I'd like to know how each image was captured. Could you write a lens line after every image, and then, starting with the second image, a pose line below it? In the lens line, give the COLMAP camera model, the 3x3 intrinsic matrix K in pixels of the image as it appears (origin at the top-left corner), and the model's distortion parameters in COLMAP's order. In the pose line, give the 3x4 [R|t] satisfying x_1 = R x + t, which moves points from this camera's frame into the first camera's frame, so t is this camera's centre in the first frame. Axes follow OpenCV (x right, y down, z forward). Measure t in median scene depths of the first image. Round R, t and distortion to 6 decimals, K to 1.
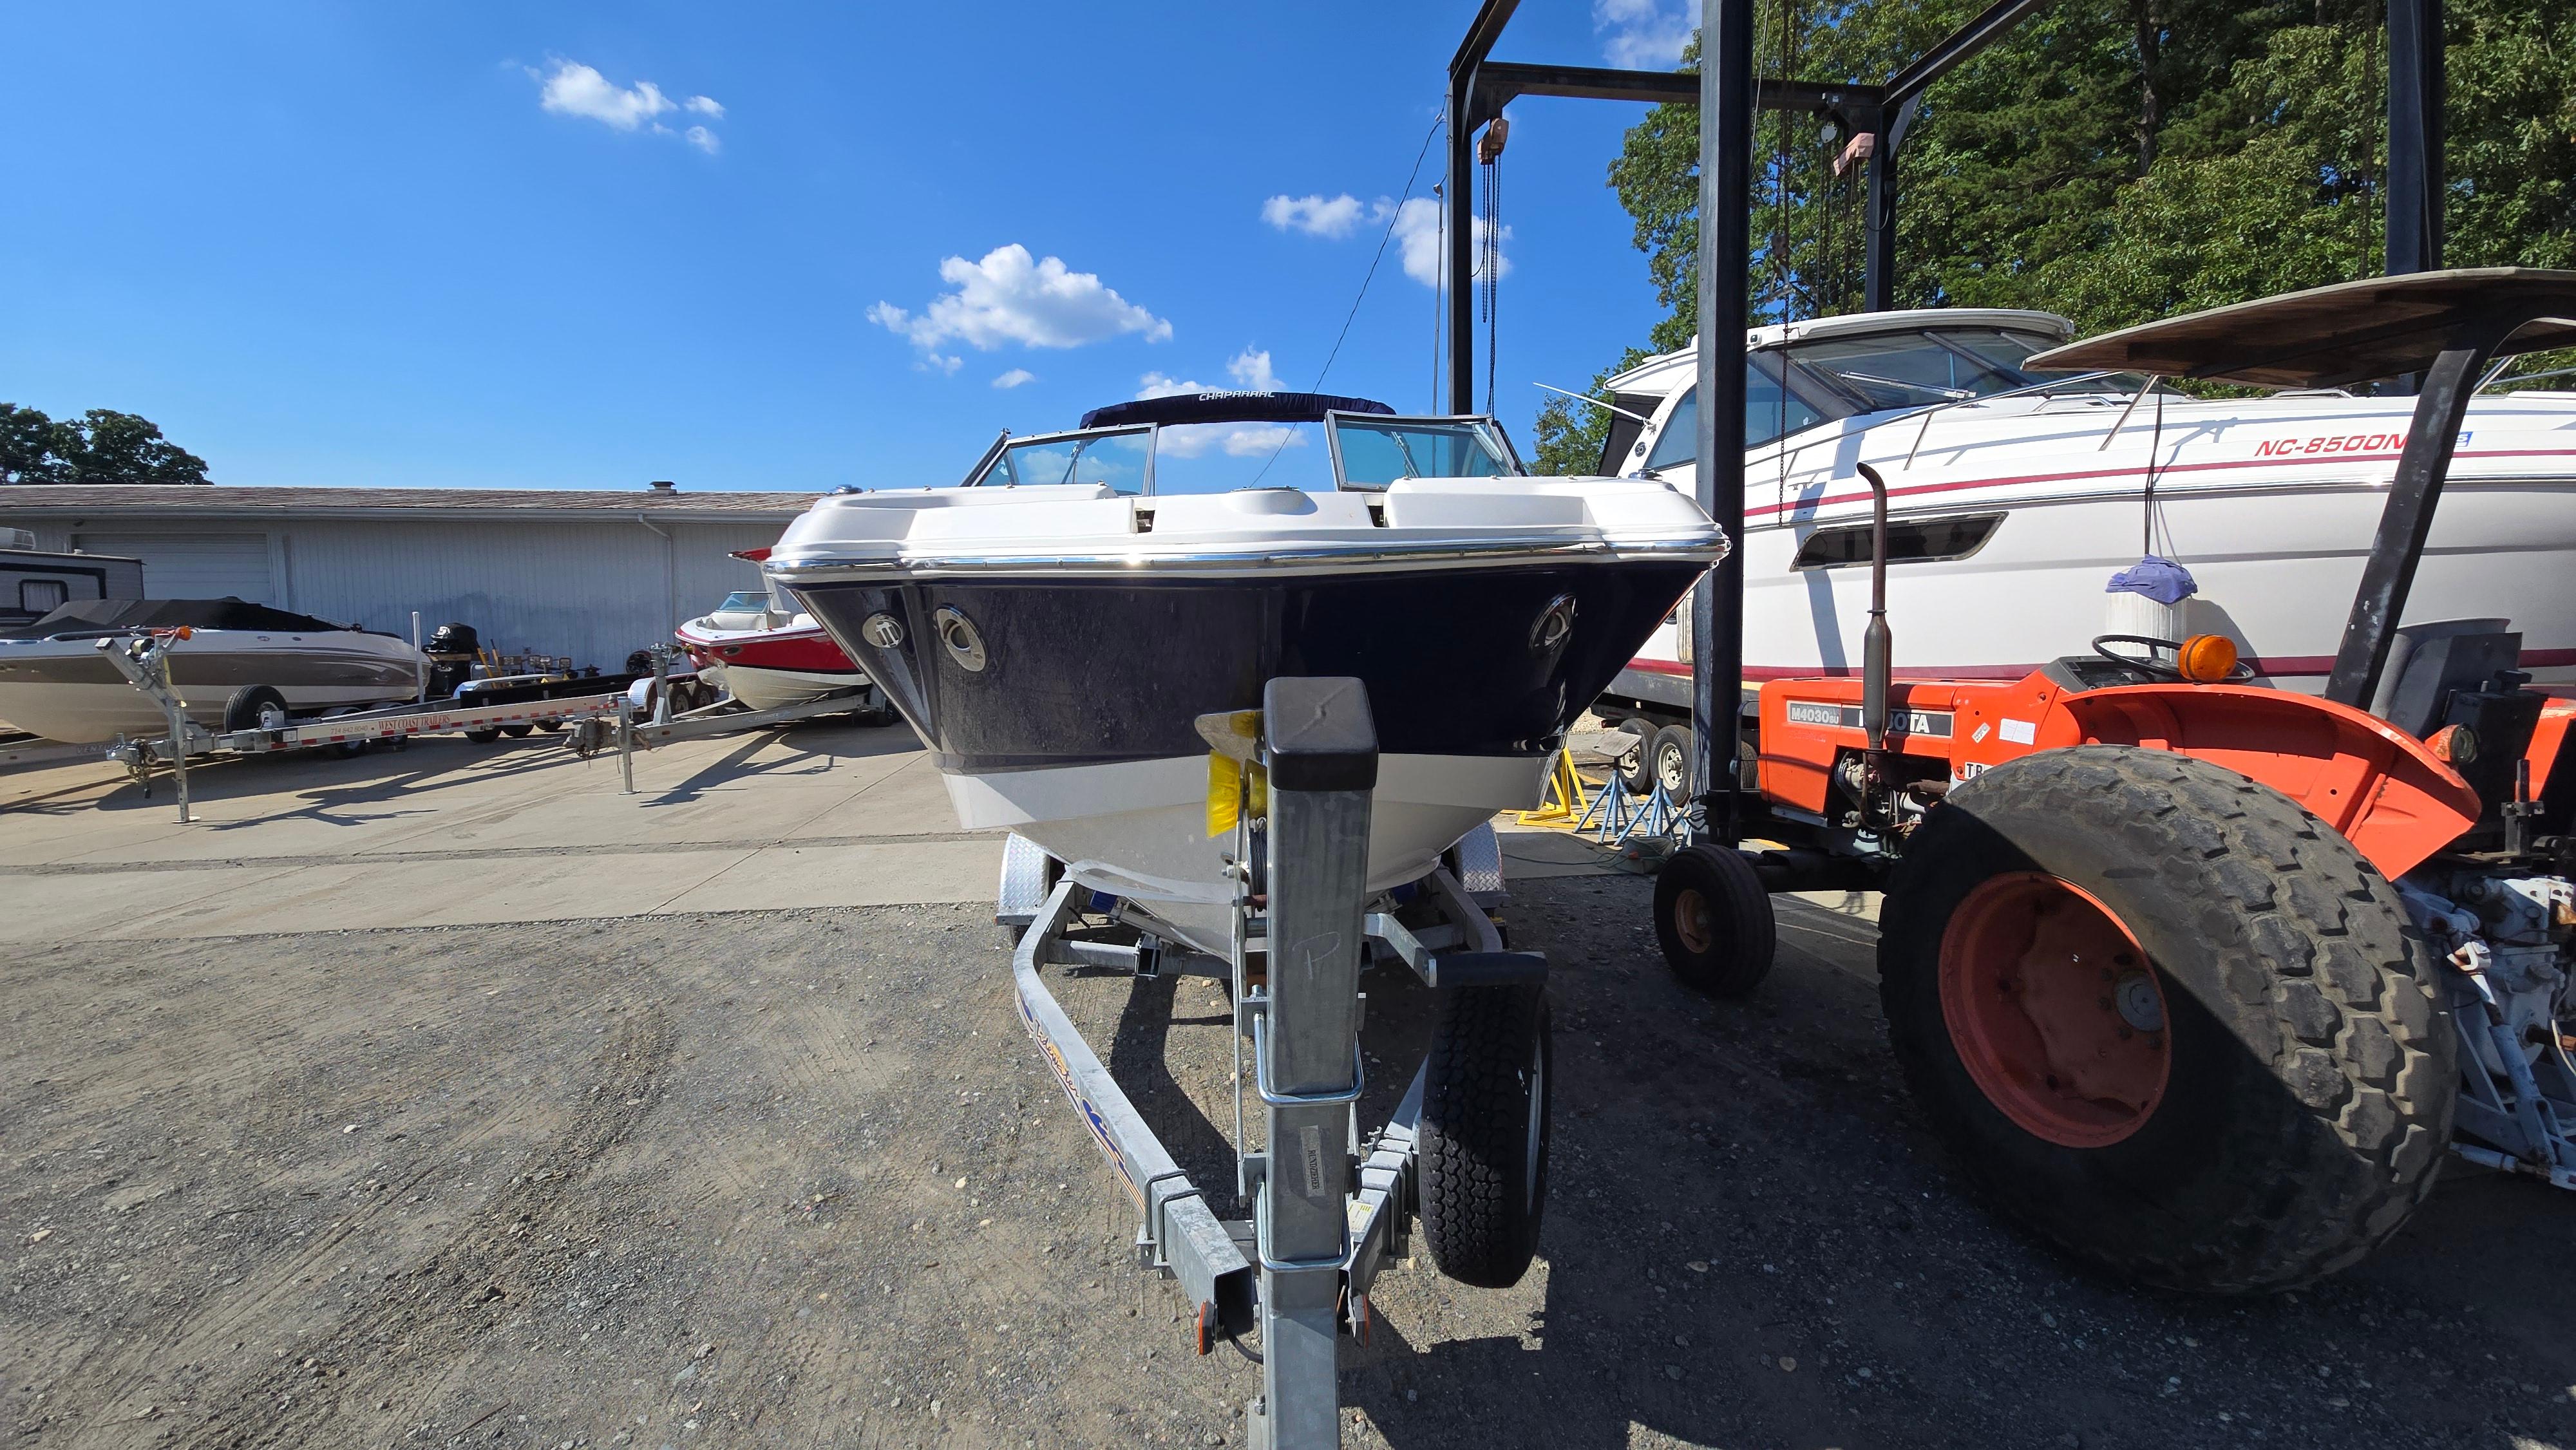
lens RADIAL K [[1054.2, 0, 1277.3], [0, 1054.2, 717.6], [0, 0, 1]] dist [0.019259, -0.012138]
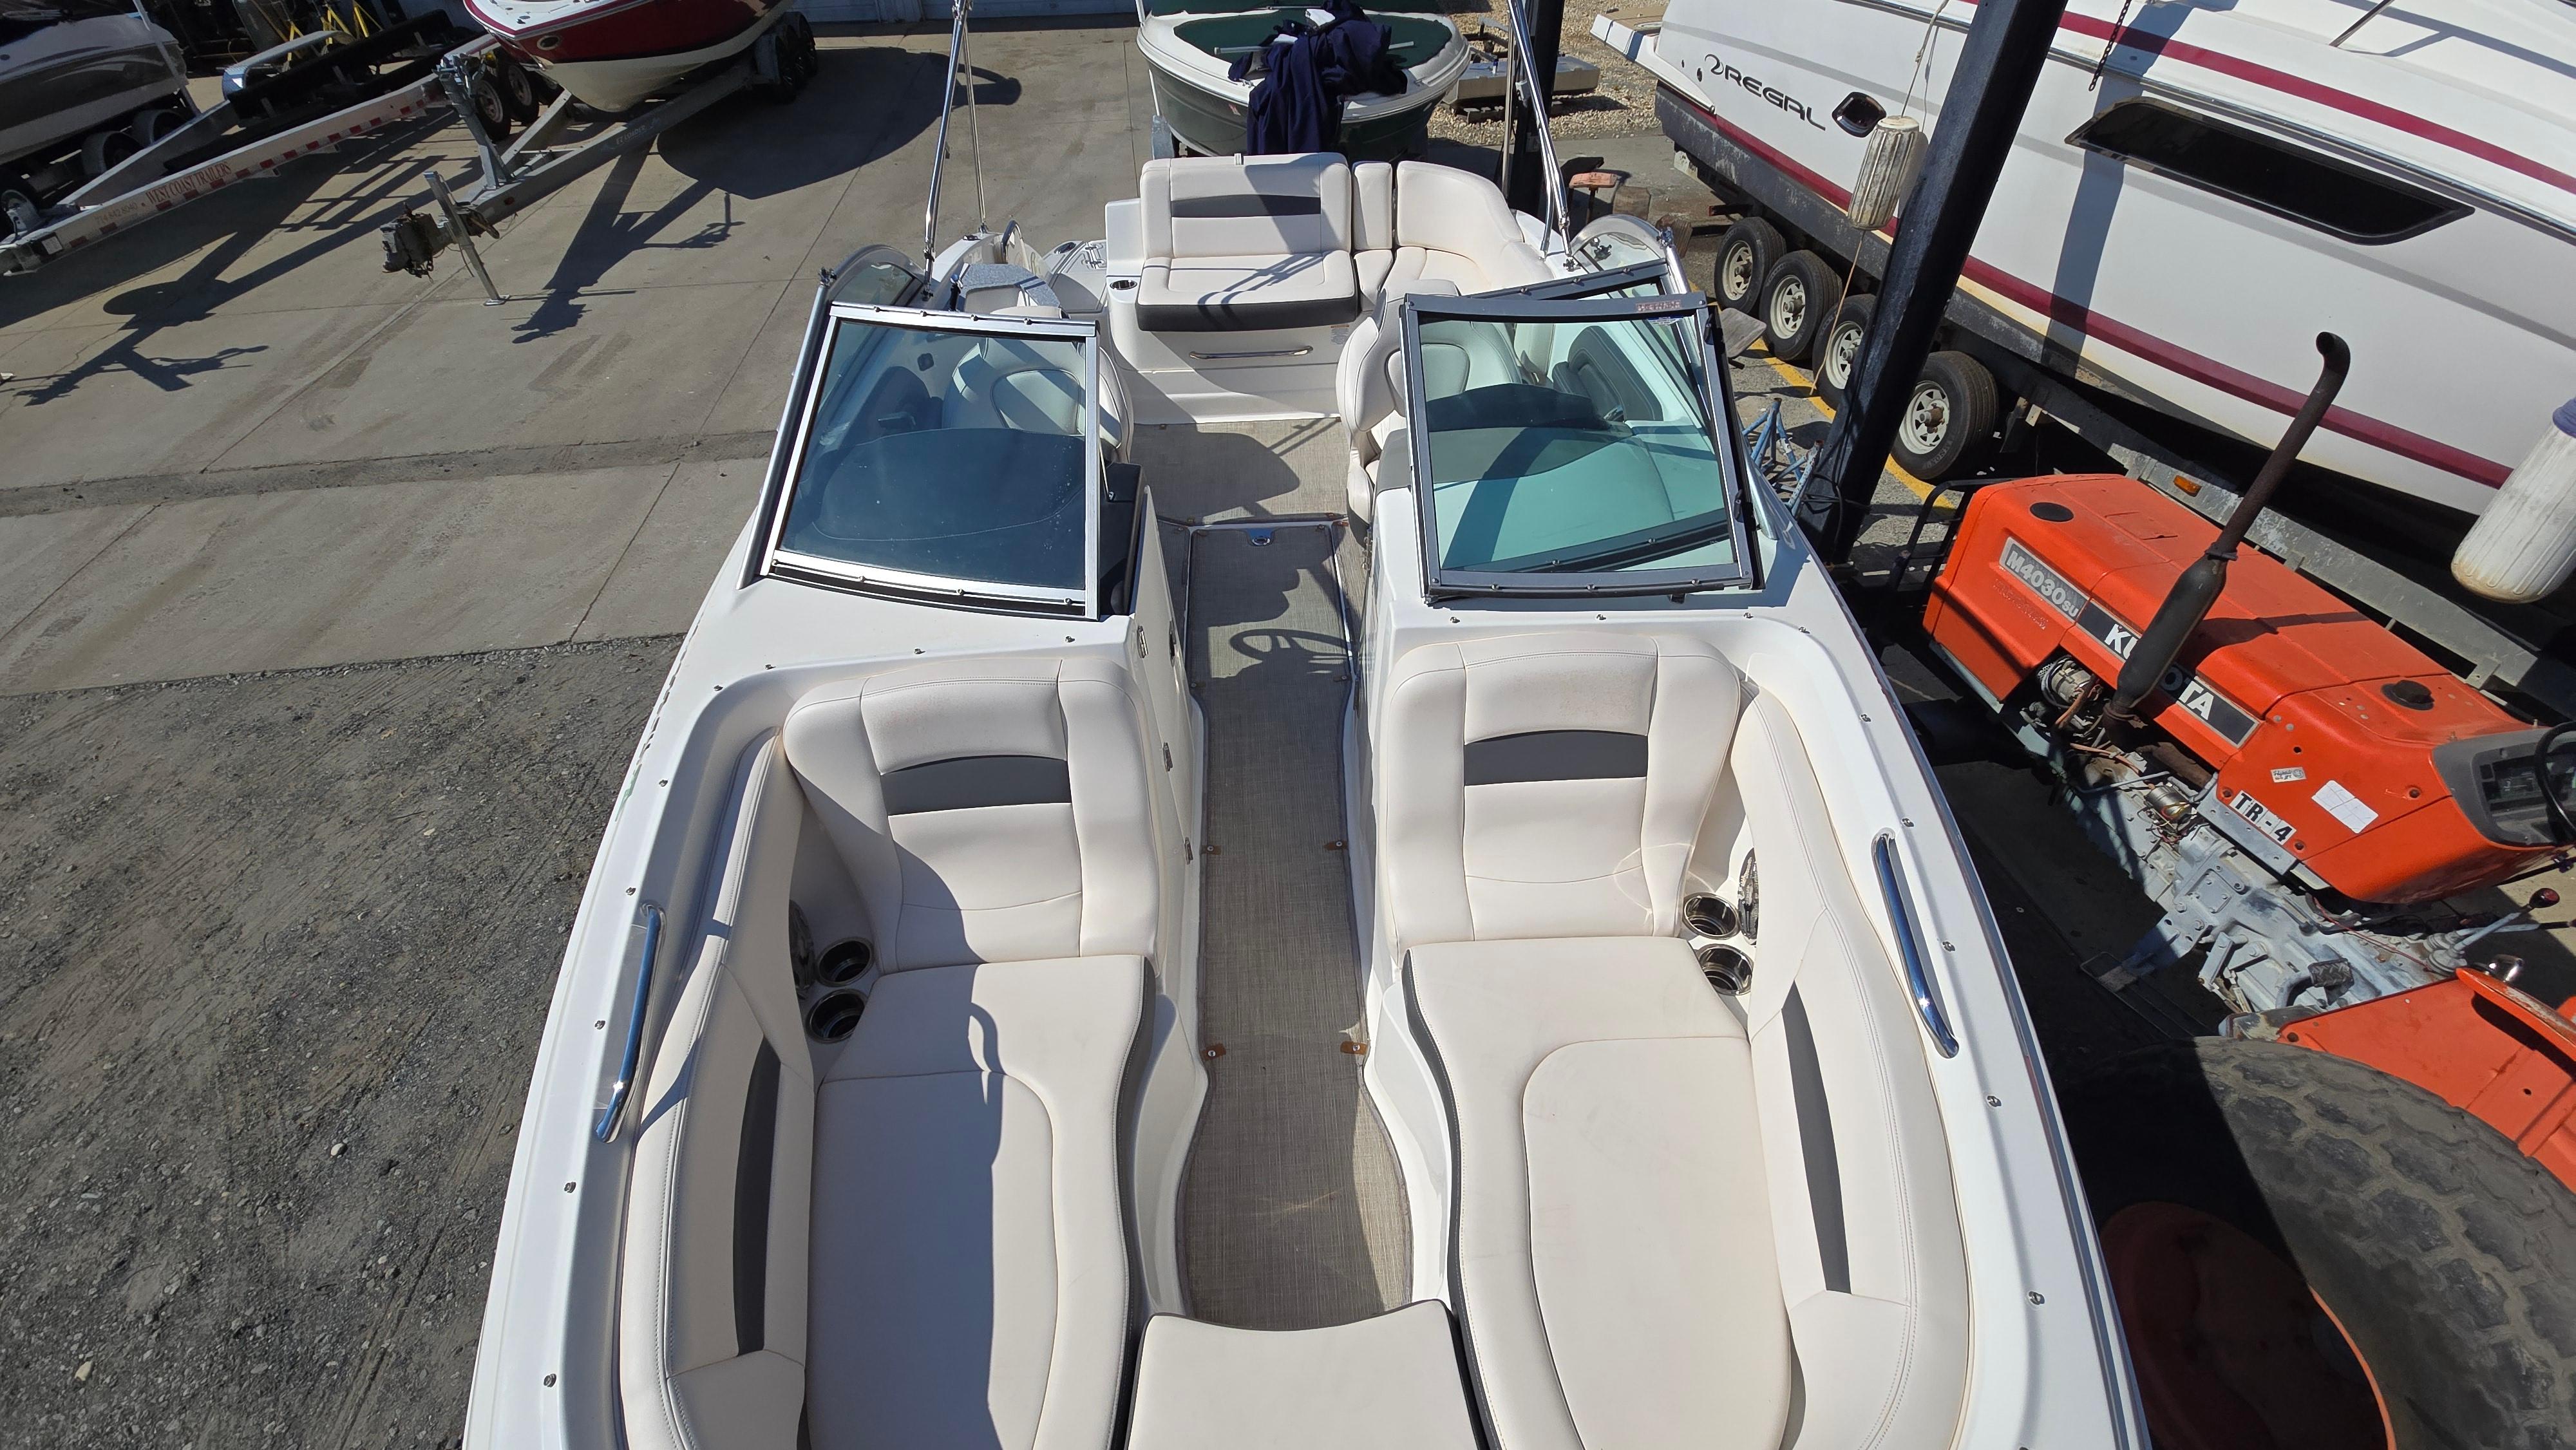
lens RADIAL K [[1054.2, 0, 1277.3], [0, 1054.2, 717.6], [0, 0, 1]] dist [0.019259, -0.012138]
pose [[0.999881, -0.013339, -0.007753, -0.014604], [0.015314, 0.796907, 0.603908, -0.424396], [-0.001877, -0.603955, 0.797016, 0.412465]]
